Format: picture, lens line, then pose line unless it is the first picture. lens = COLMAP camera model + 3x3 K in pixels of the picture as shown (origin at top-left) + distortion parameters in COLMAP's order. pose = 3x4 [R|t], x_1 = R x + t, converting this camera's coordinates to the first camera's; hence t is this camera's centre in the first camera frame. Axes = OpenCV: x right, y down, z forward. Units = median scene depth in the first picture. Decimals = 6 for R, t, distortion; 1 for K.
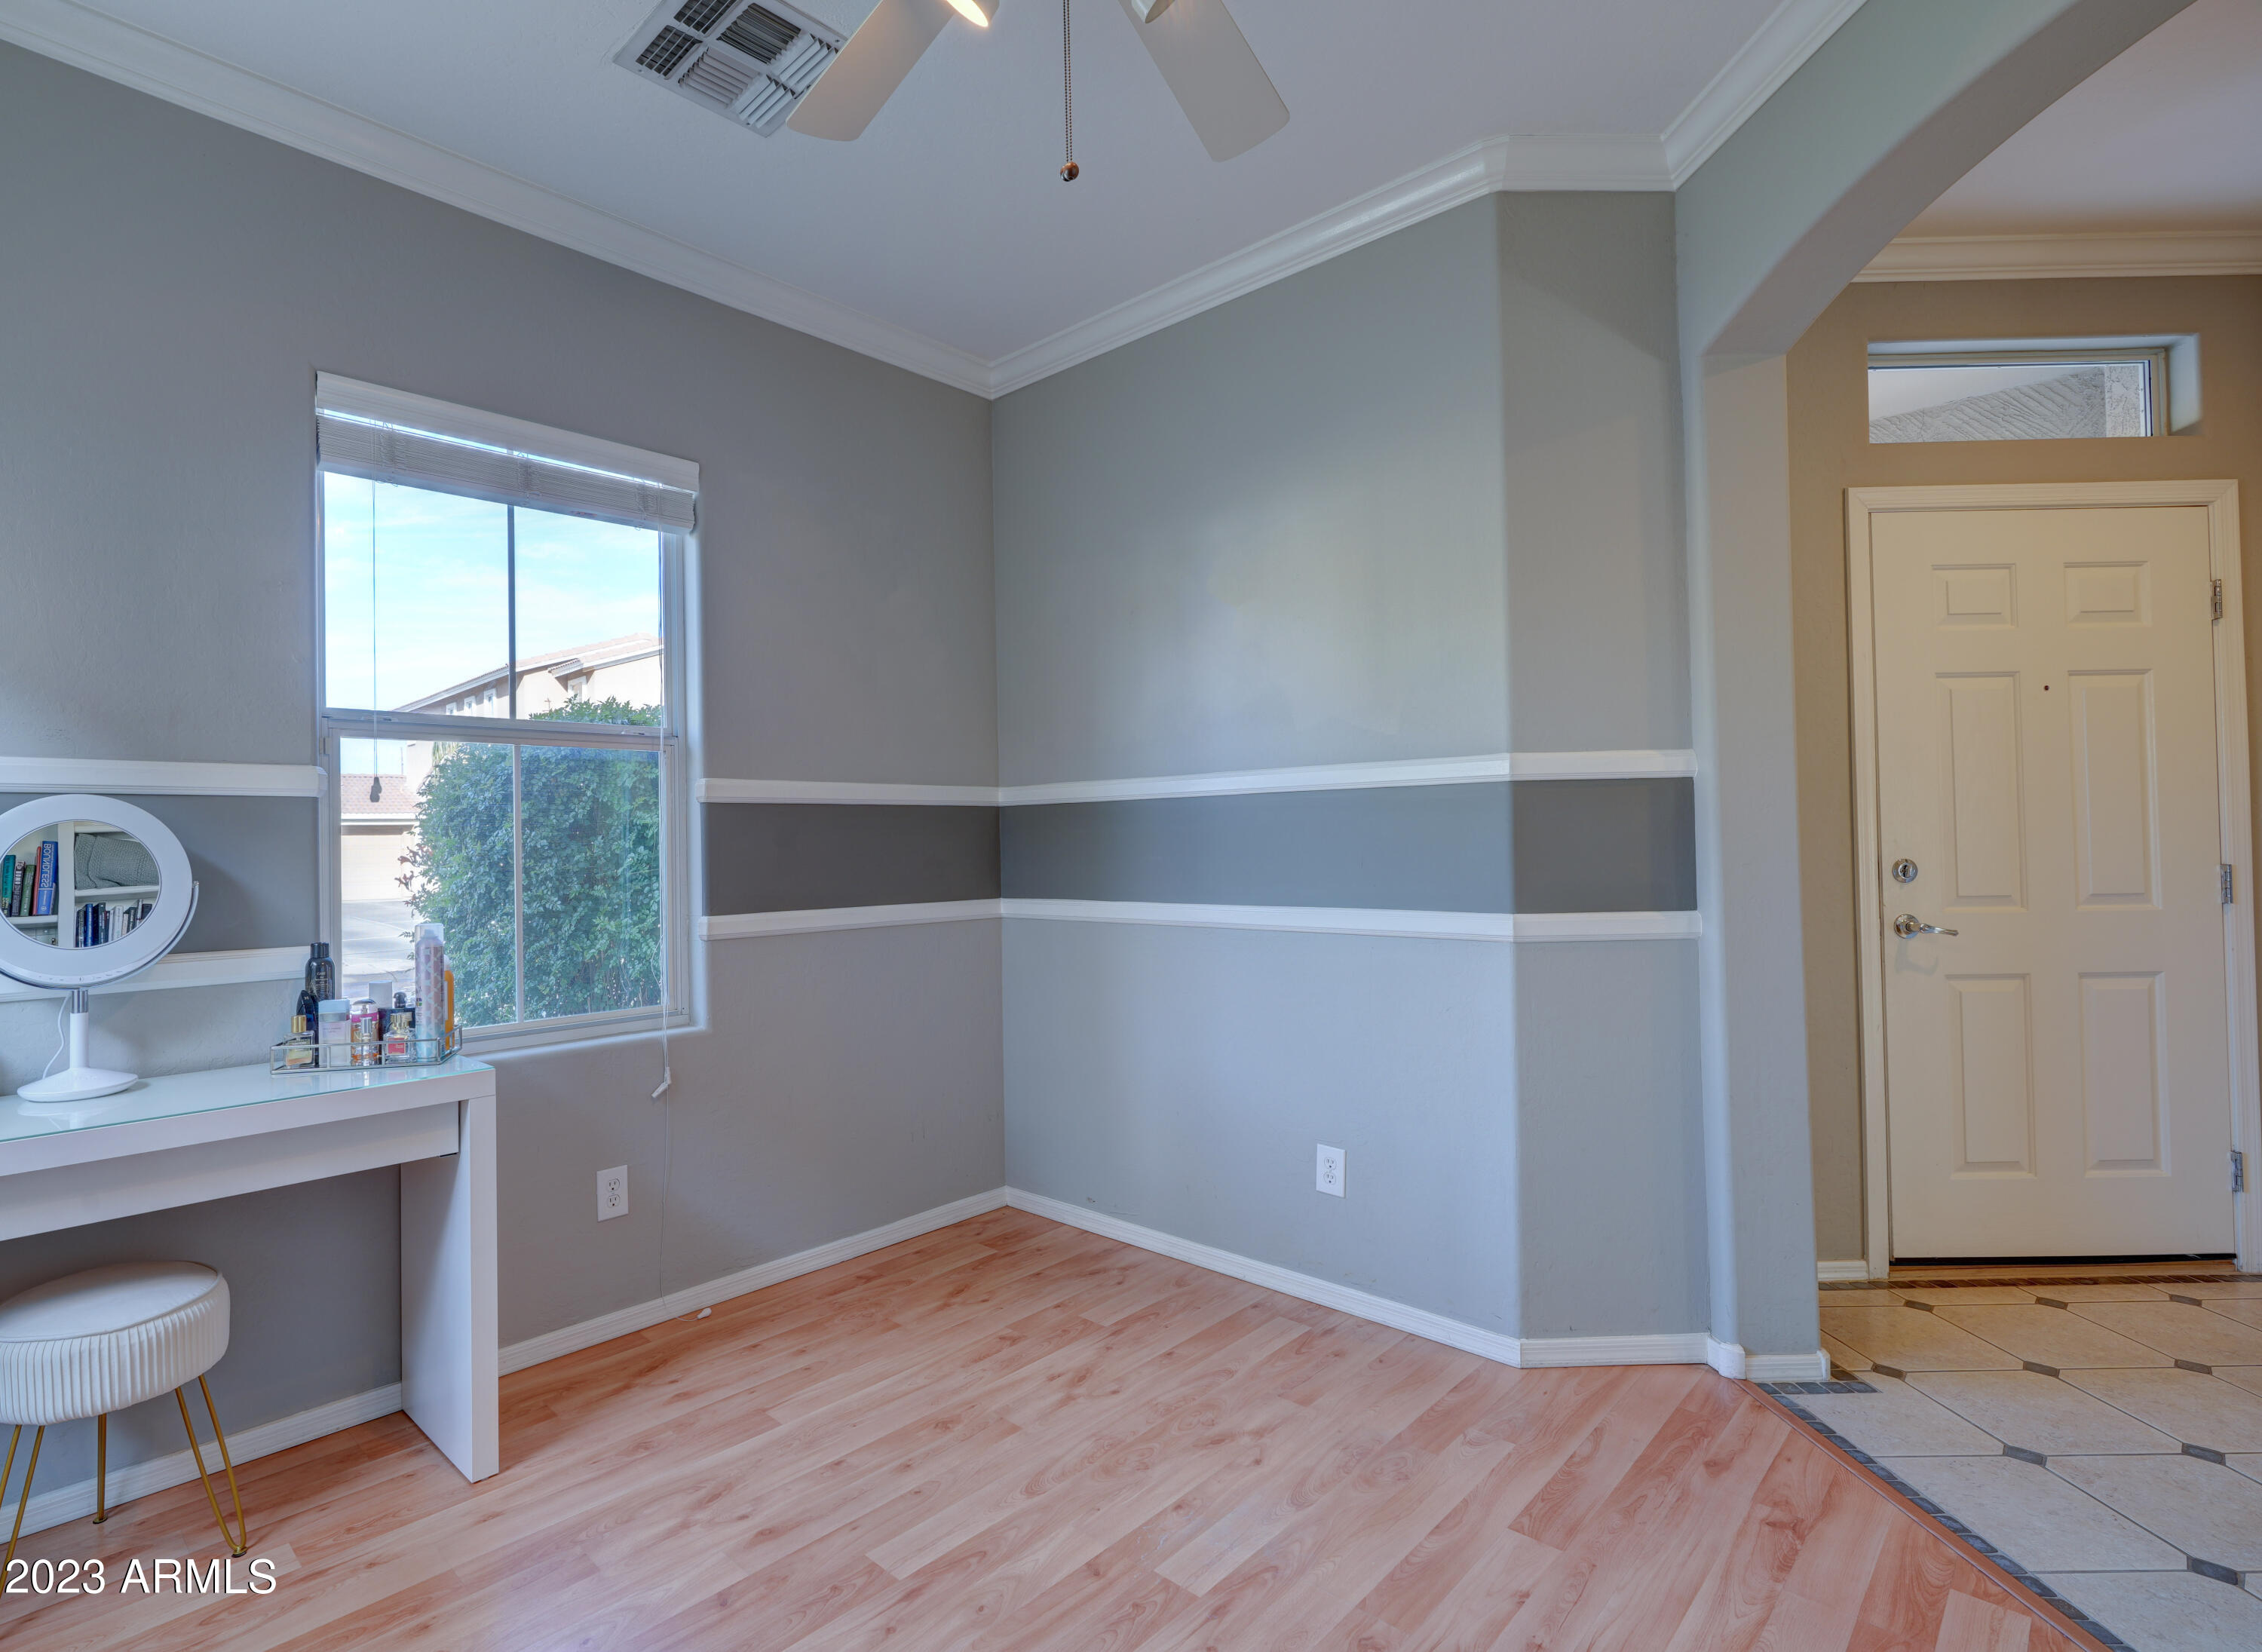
lens RADIAL K [[1001.8, 0, 1131.0], [0, 1001.8, 826.0], [0, 0, 1]] dist [-0.001277, -0.000389]
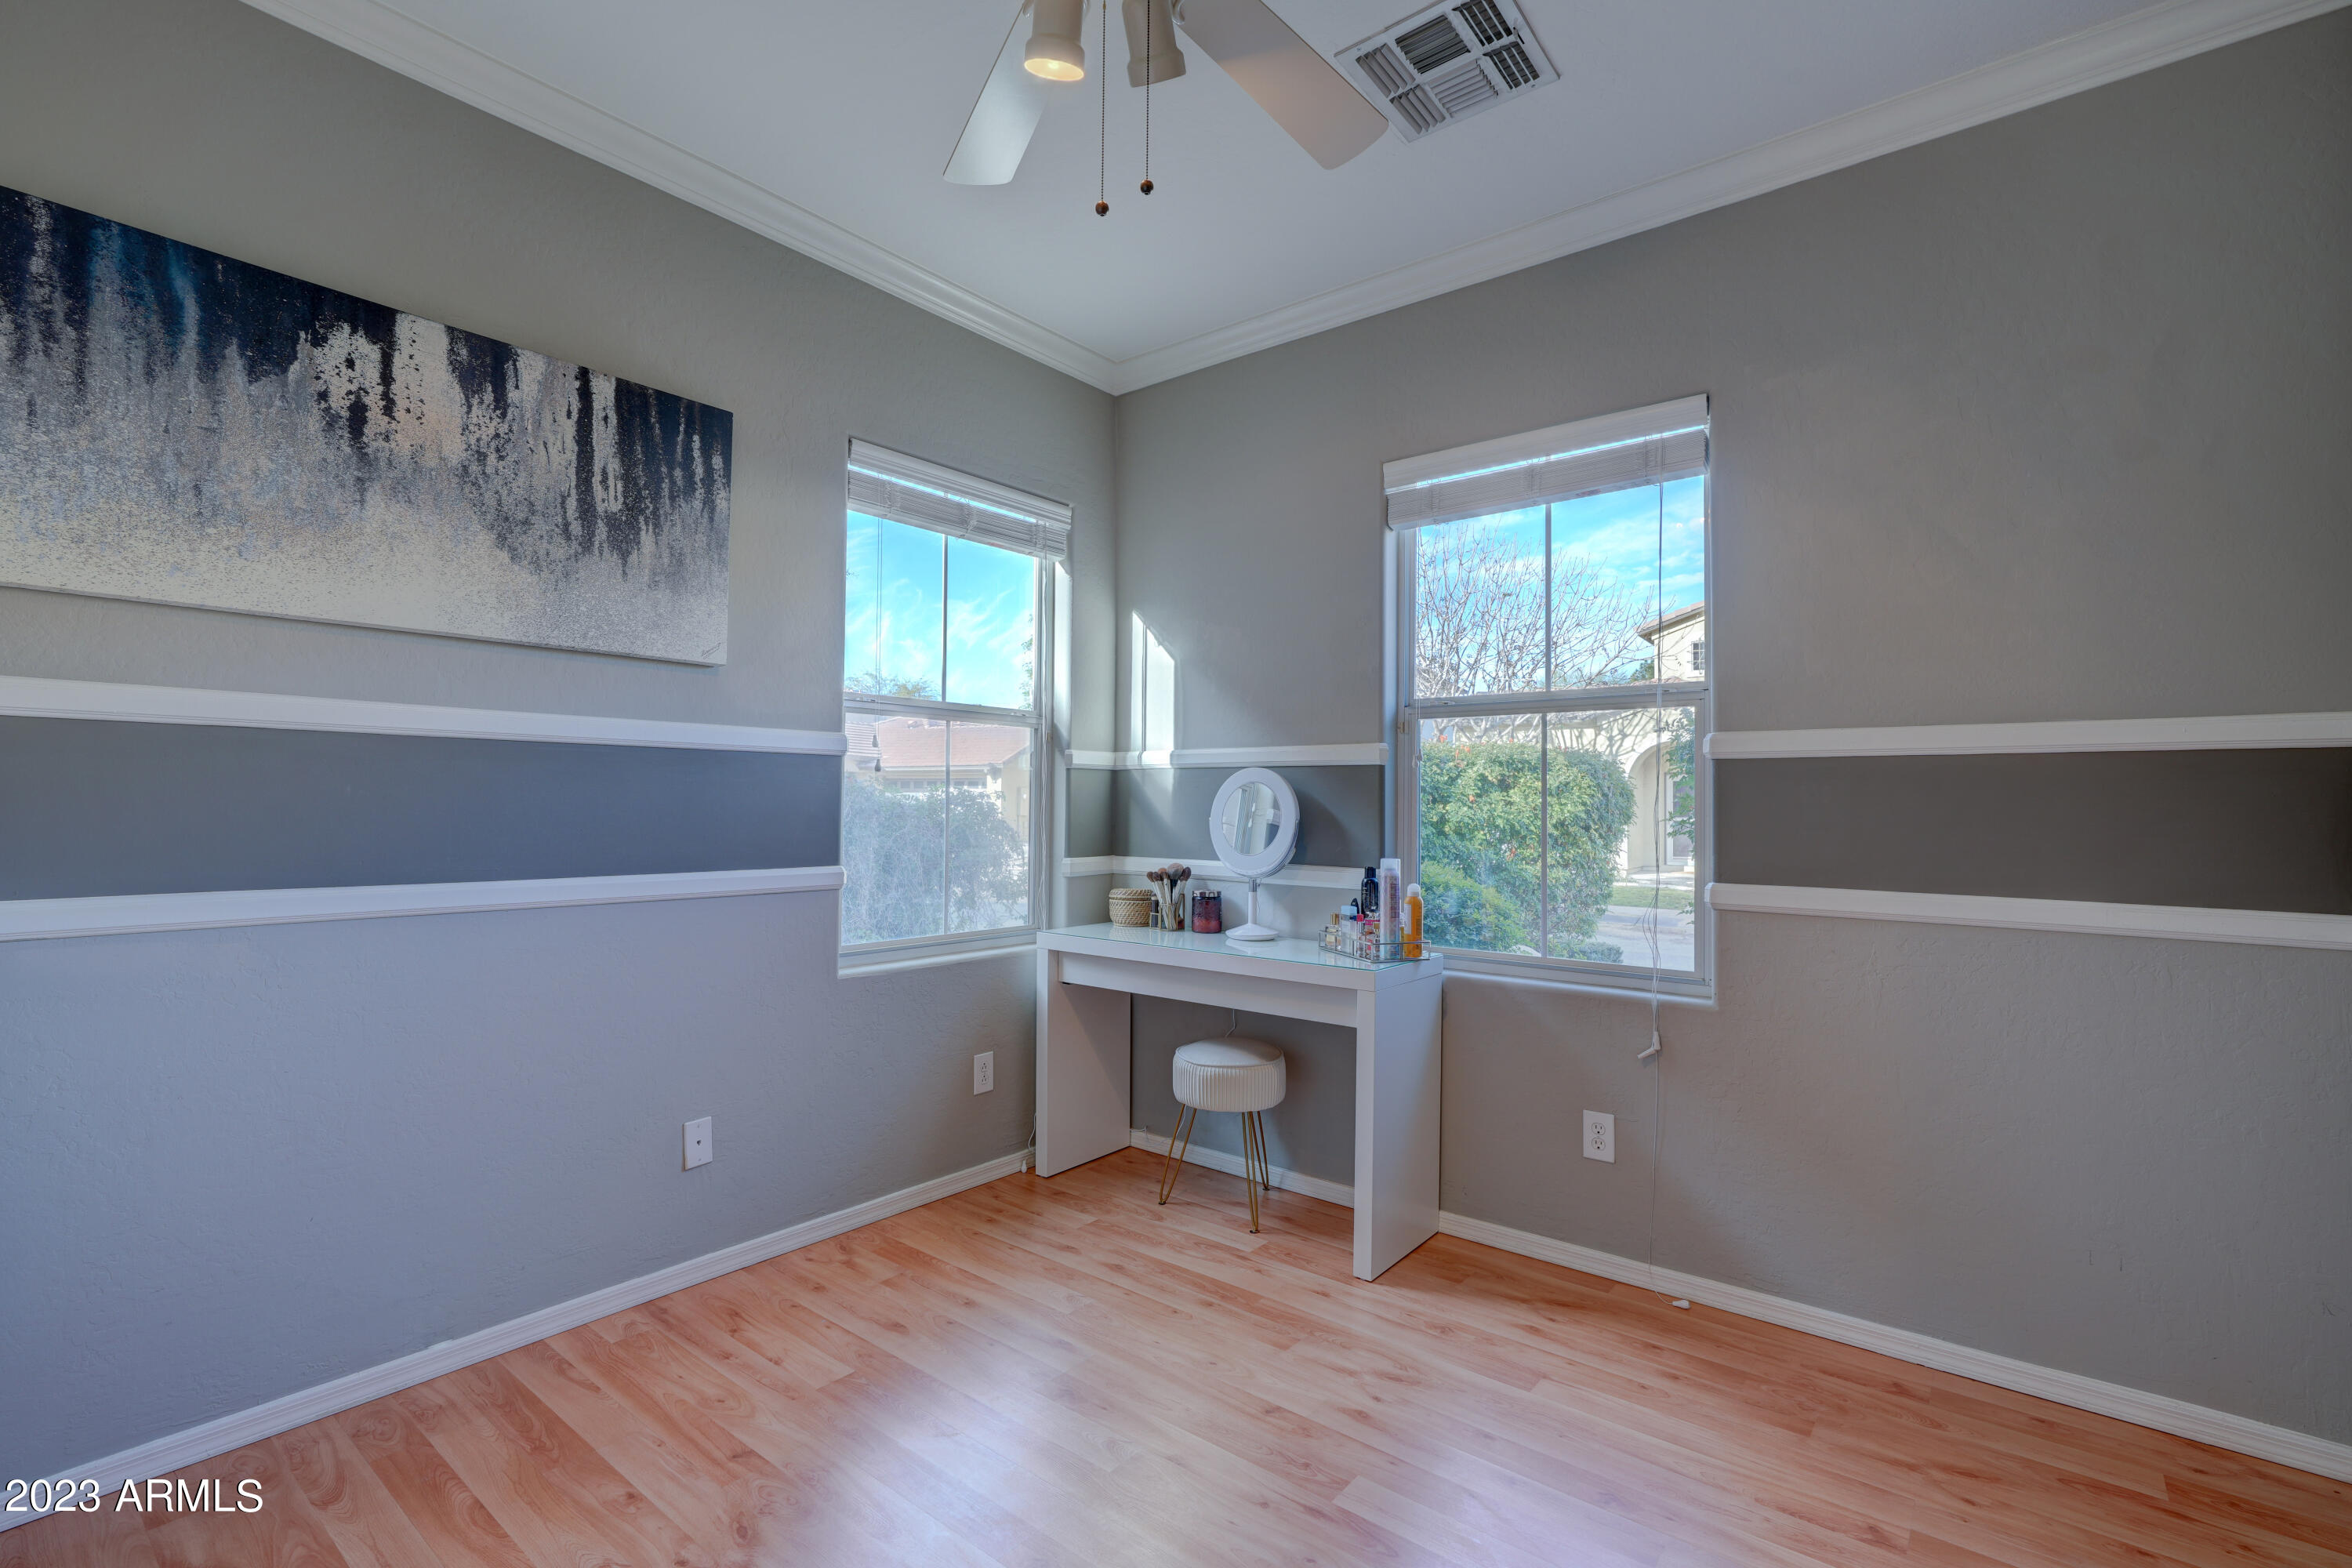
lens RADIAL K [[1052.7, 0, 1176.0], [0, 1052.7, 784.0], [0, 0, 1]] dist [-0.000300, 0.001198]
pose [[0.124297, -0.004979, -0.992233, 0.582258], [0.004653, 0.999979, -0.004435, 0.002714], [0.992234, -0.004065, 0.124318, 0.482209]]
